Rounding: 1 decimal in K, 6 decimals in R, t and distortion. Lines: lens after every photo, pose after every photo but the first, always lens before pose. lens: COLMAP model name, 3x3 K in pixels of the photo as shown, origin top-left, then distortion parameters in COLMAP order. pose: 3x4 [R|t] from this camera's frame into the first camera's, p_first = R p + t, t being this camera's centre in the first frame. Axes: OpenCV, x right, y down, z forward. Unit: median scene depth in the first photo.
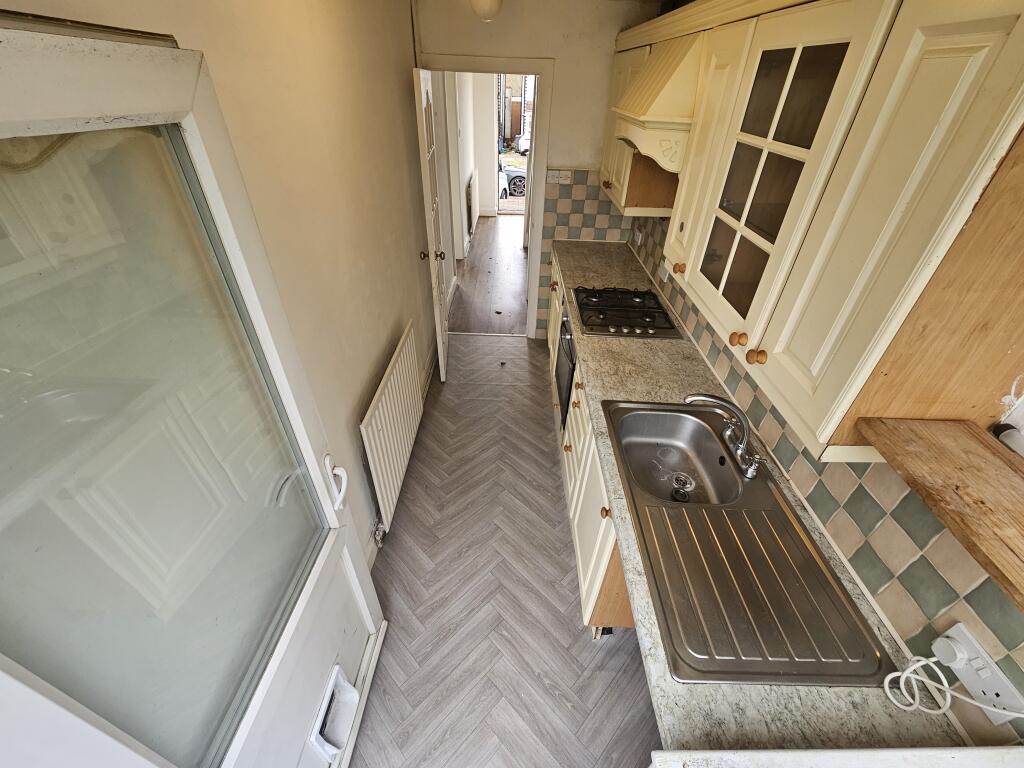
lens RADIAL K [[424.6, 0, 515.6], [0, 424.6, 379.3], [0, 0, 1]] dist [0.000557, -0.001114]
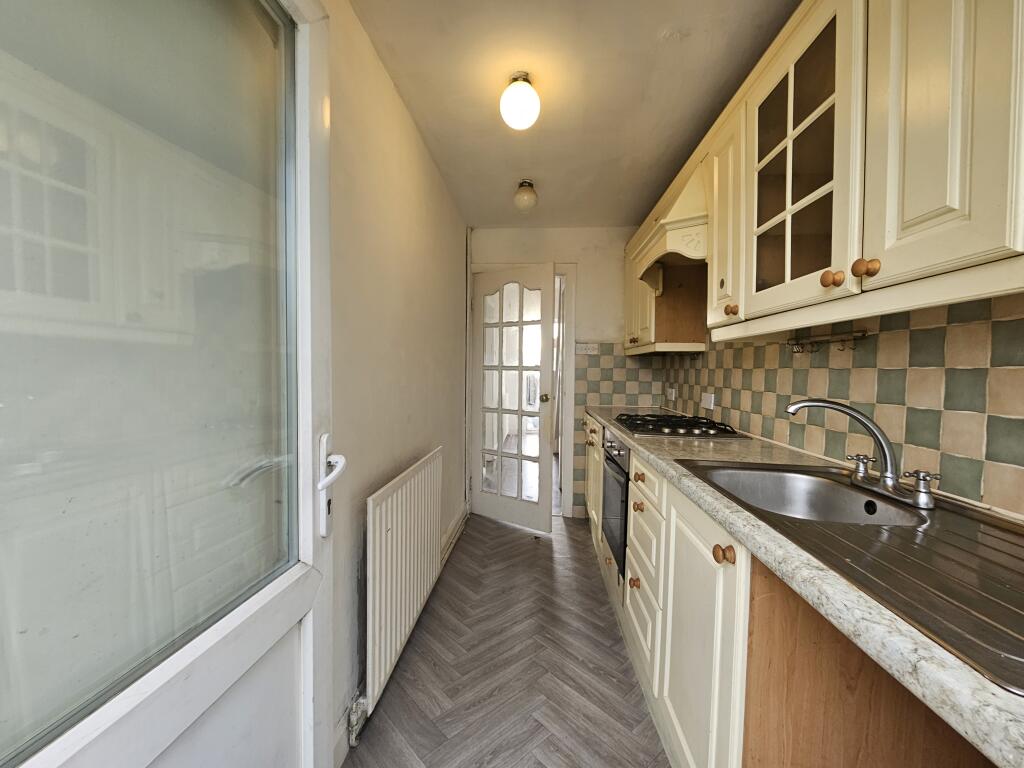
lens RADIAL K [[424.6, 0, 515.6], [0, 424.6, 379.3], [0, 0, 1]] dist [0.000557, -0.001114]
pose [[0.998557, -0.018434, -0.050435, -0.035164], [-0.013169, 0.826476, -0.562817, 0.266136], [0.052058, 0.562669, 0.825041, 0.175732]]
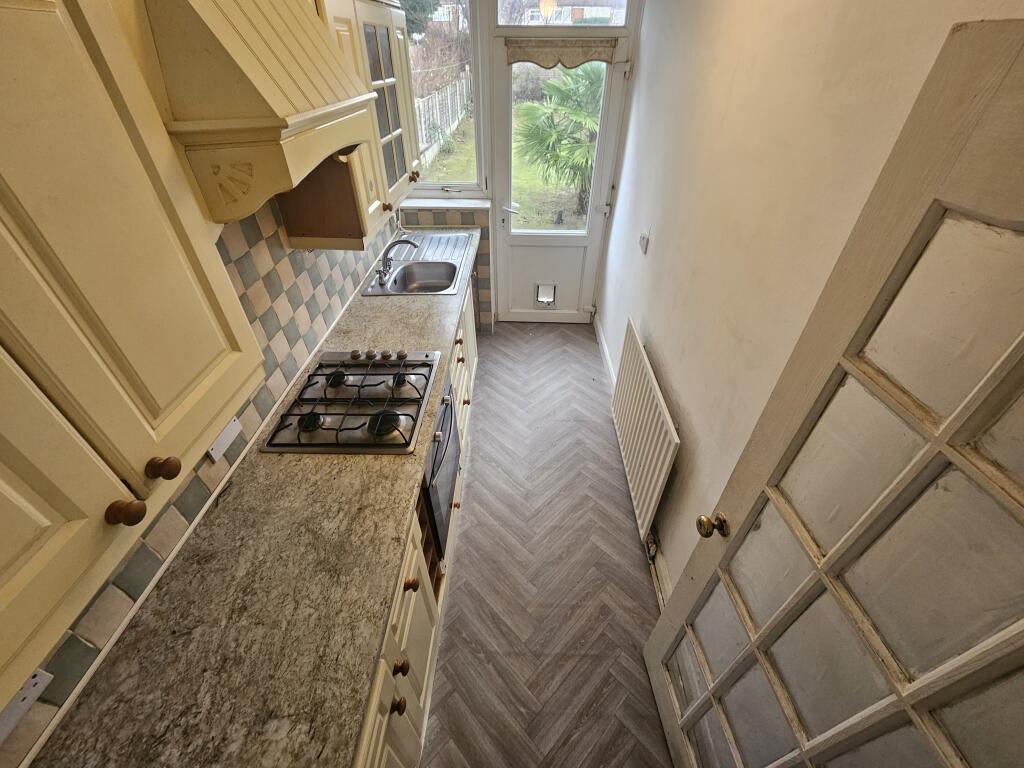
lens RADIAL K [[424.6, 0, 515.6], [0, 424.6, 379.3], [0, 0, 1]] dist [0.000557, -0.001114]
pose [[-0.999897, -0.012831, 0.006425, -0.012620], [0.002549, 0.281808, 0.959468, -0.828190], [-0.014122, 0.959385, -0.281746, 1.150961]]
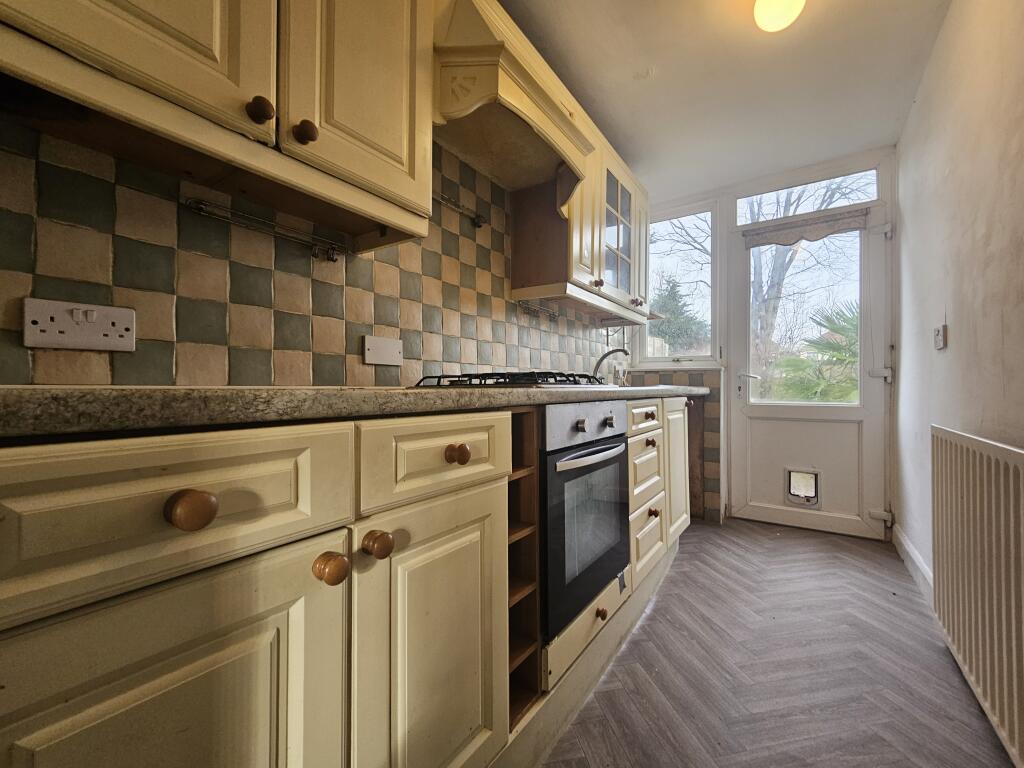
lens RADIAL K [[424.6, 0, 515.6], [0, 424.6, 379.3], [0, 0, 1]] dist [0.000557, -0.001114]
pose [[-0.831006, 0.005807, 0.556234, -0.104973], [0.320747, 0.821978, 0.470611, -0.471344], [-0.454479, 0.569490, -0.684930, 1.407411]]
